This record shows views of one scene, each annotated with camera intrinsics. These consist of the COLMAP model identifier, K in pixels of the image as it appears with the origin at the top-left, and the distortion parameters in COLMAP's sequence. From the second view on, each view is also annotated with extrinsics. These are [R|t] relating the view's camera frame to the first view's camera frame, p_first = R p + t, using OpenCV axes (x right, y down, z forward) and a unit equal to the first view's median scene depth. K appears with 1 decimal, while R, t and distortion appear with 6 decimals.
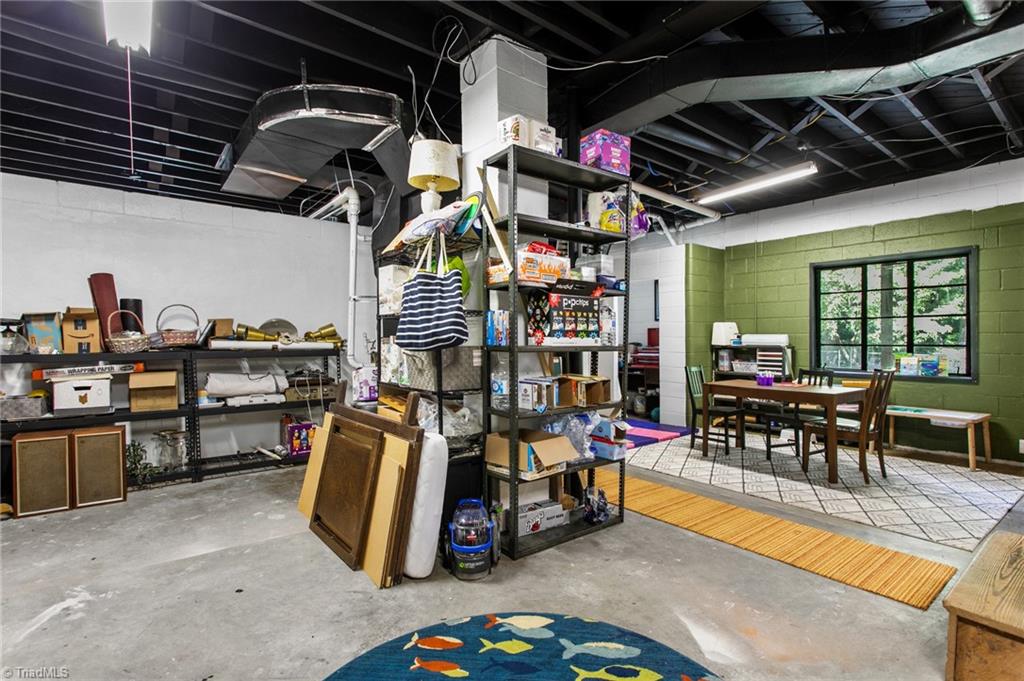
lens RADIAL K [[490.5, 0, 511.5], [0, 490.5, 345.2], [0, 0, 1]] dist [-0.003865, -0.000026]
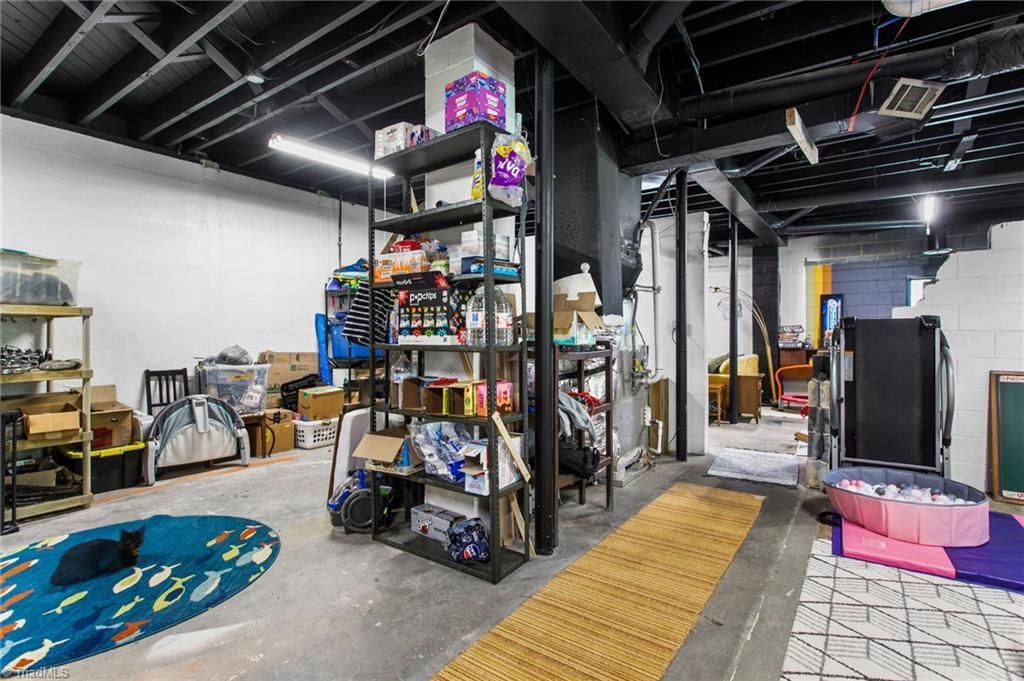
lens RADIAL K [[490.5, 0, 512.5], [0, 490.5, 335.2], [0, 0, 1]] dist [-0.003865, -0.000026]
pose [[0.281184, -0.001825, -0.959652, 1.069959], [-0.004977, 0.999982, -0.003360, -0.014165], [0.959641, 0.005721, 0.281170, 0.923535]]
